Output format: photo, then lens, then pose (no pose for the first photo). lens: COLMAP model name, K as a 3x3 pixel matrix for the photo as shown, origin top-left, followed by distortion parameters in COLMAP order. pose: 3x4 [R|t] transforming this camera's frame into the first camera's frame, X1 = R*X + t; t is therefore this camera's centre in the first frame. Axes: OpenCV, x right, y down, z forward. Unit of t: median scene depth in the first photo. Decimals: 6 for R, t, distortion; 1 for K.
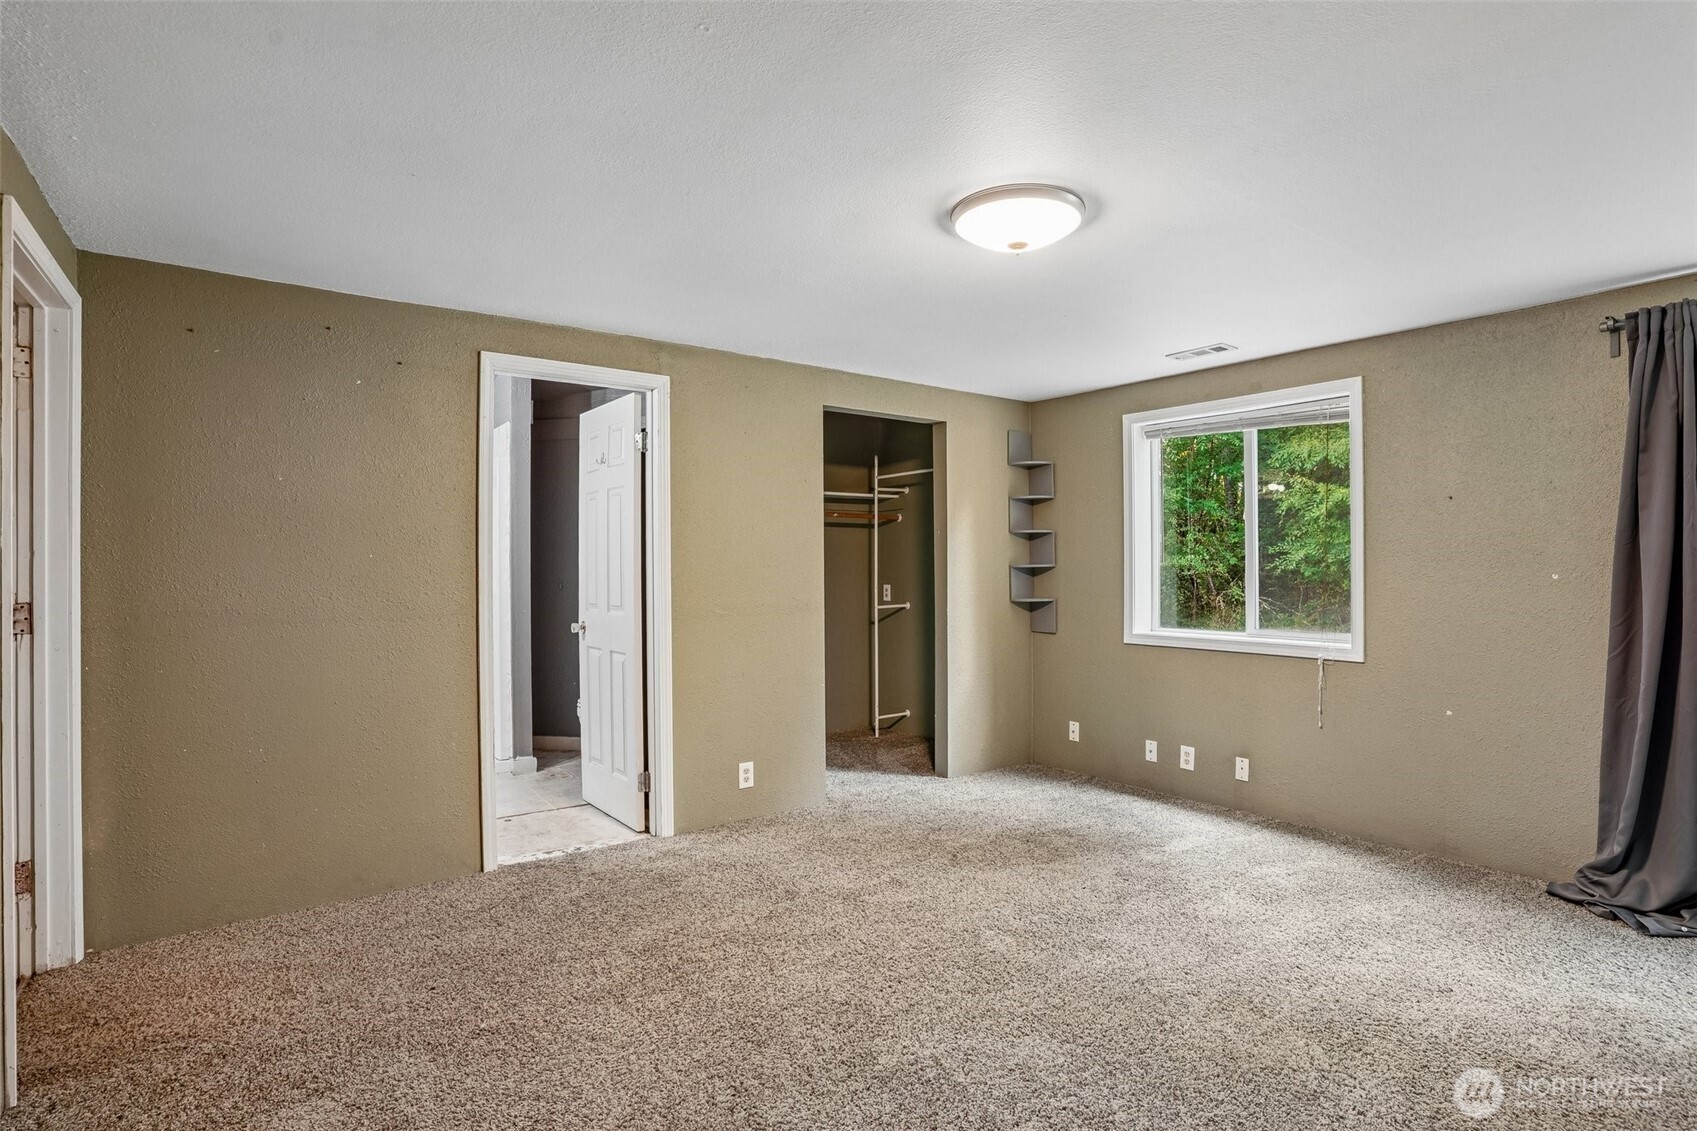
lens RADIAL K [[836.0, 0, 848.5], [0, 836.0, 565.5], [0, 0, 1]] dist [-0.066079, 0.000211]
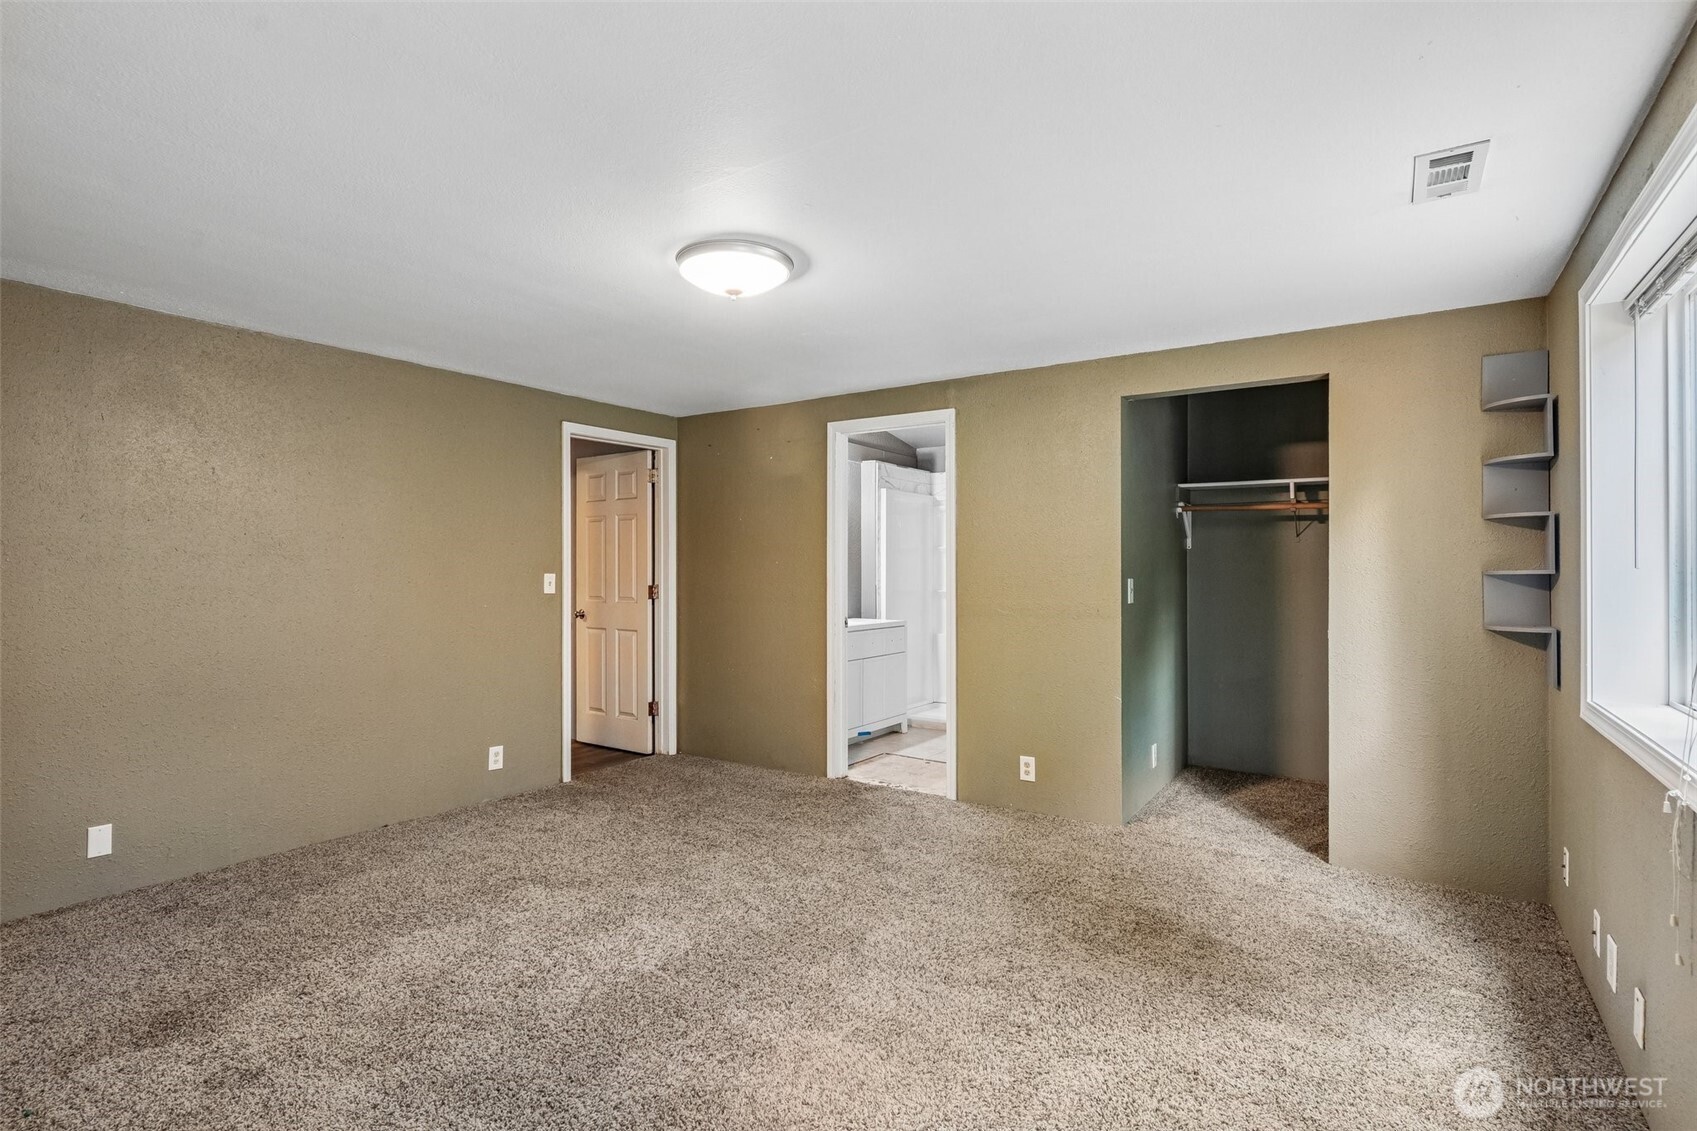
lens RADIAL K [[826.6, 0, 848.5], [0, 826.6, 565.5], [0, 0, 1]] dist [0.001170, 0.000162]
pose [[0.338145, 0.004689, -0.941083, 0.845350], [0.002736, 0.999978, 0.005965, -0.012838], [0.941090, -0.004592, 0.338124, 0.468087]]
